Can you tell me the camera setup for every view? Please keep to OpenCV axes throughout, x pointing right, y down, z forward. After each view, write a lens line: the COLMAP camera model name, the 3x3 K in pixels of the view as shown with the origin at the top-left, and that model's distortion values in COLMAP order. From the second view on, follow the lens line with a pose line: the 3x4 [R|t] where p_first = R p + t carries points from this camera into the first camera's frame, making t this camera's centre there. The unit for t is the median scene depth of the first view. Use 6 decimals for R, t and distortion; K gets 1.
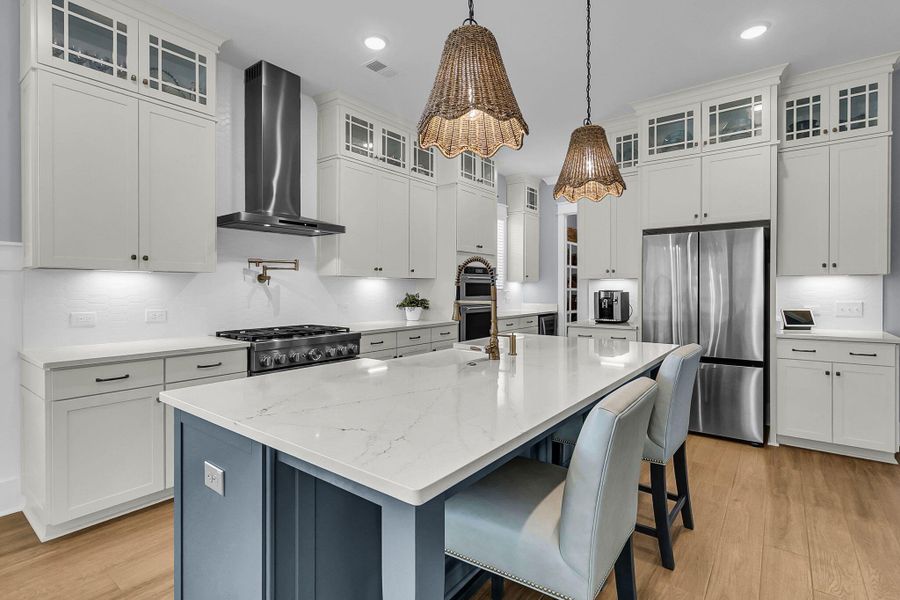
lens RADIAL K [[429.3, 0, 452.2], [0, 429.3, 293.8], [0, 0, 1]] dist [0.005155, -0.001530]
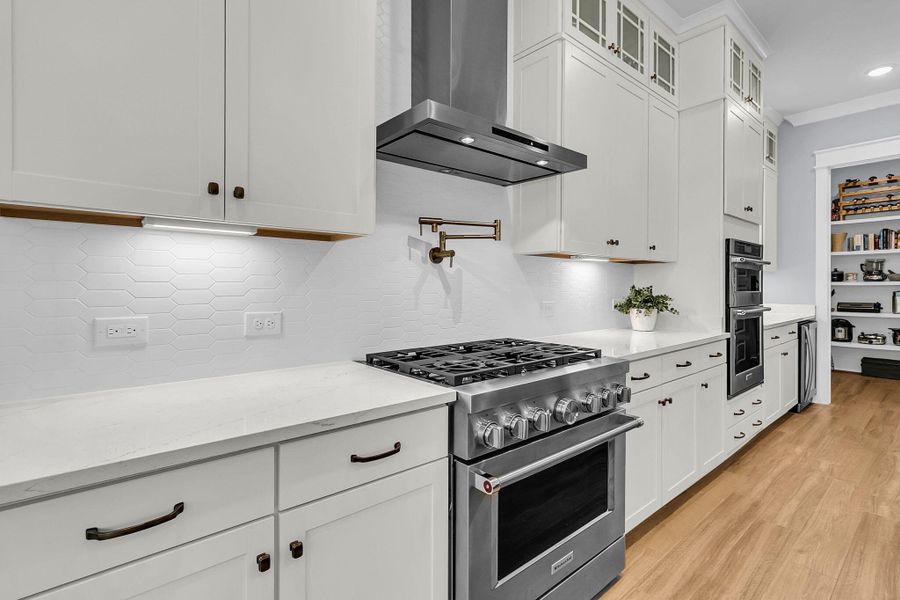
lens RADIAL K [[429.3, 0, 452.8], [0, 429.3, 288.7], [0, 0, 1]] dist [0.005155, -0.001530]
pose [[0.979296, 0.000924, -0.202433, -0.311727], [-0.002685, 0.999961, -0.008424, 0.011229], [0.202417, 0.008793, 0.979260, 0.466397]]
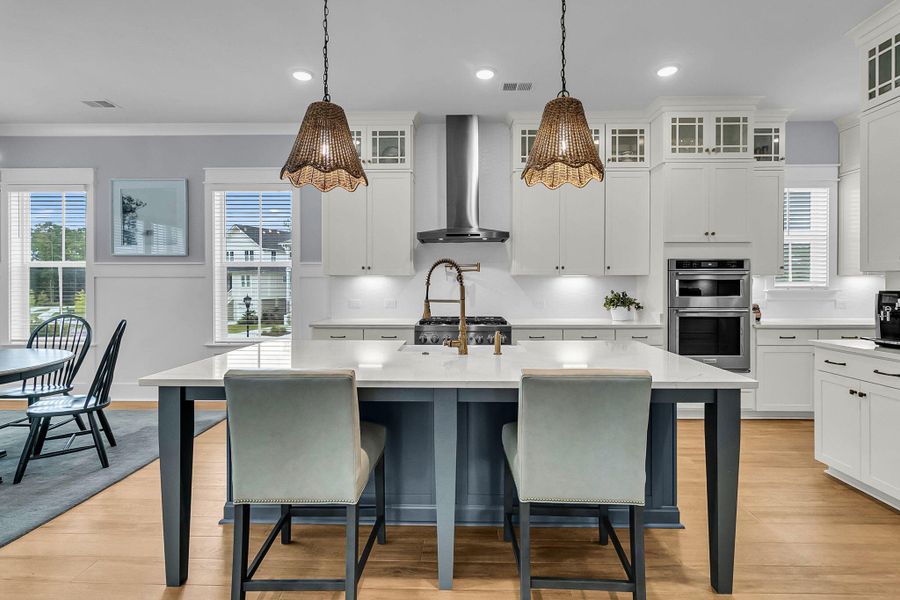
lens RADIAL K [[429.3, 0, 454.5], [0, 429.3, 288.3], [0, 0, 1]] dist [0.005155, -0.001530]
pose [[0.590851, 0.006047, -0.806758, 0.601086], [-0.010931, 0.999940, -0.000510, -0.005044], [0.806706, 0.009121, 0.590882, 0.217808]]
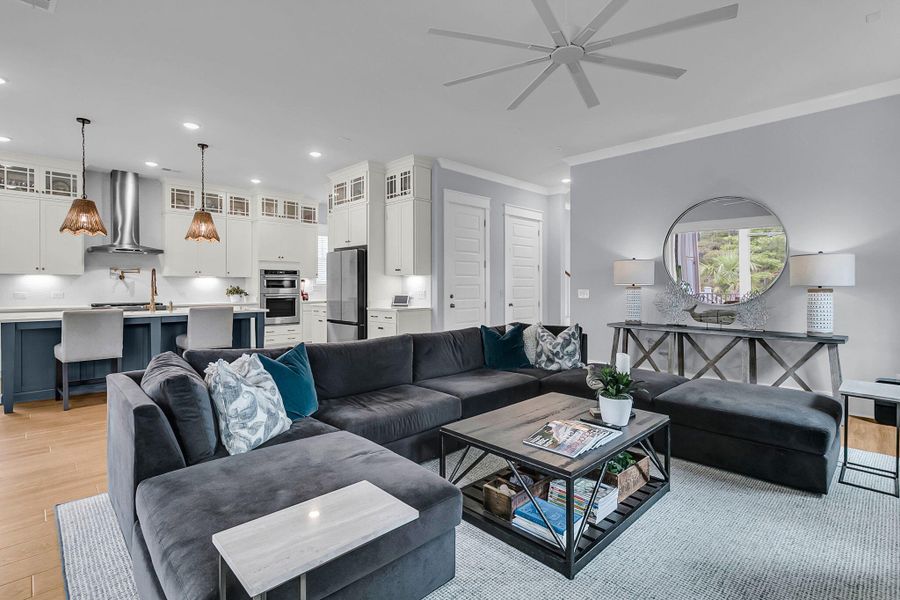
lens RADIAL K [[429.3, 0, 453.2], [0, 429.3, 288.9], [0, 0, 1]] dist [0.005155, -0.001530]
pose [[0.989858, 0.003969, -0.142004, 1.317504], [-0.004566, 0.999982, -0.003882, 0.016768], [0.141986, 0.004491, 0.989858, -0.711174]]
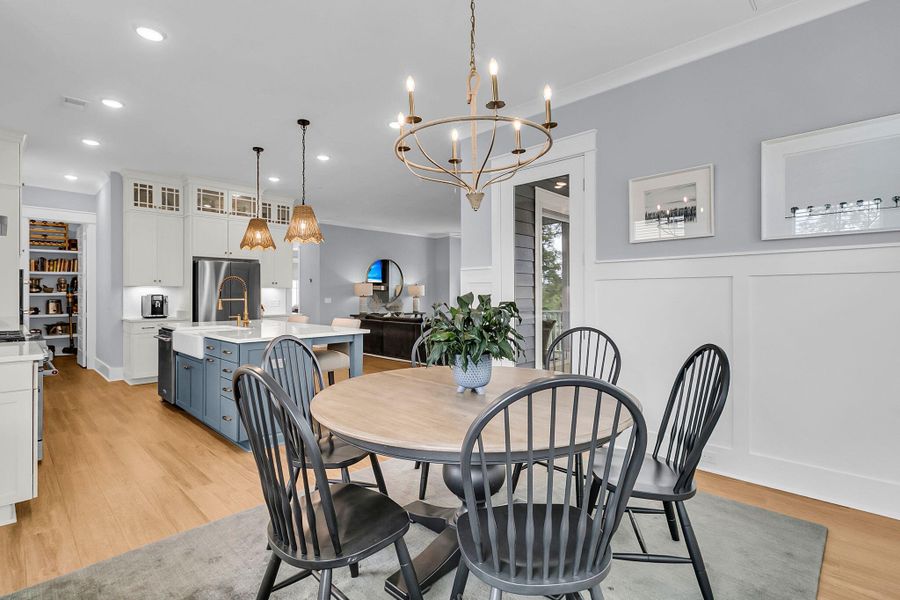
lens RADIAL K [[429.3, 0, 460.1], [0, 429.3, 294.0], [0, 0, 1]] dist [0.005155, -0.001530]
pose [[0.098209, 0.001510, 0.995165, -1.174682], [0.013147, 0.999910, -0.002814, 0.009665], [-0.995079, 0.013360, 0.098180, -0.146599]]
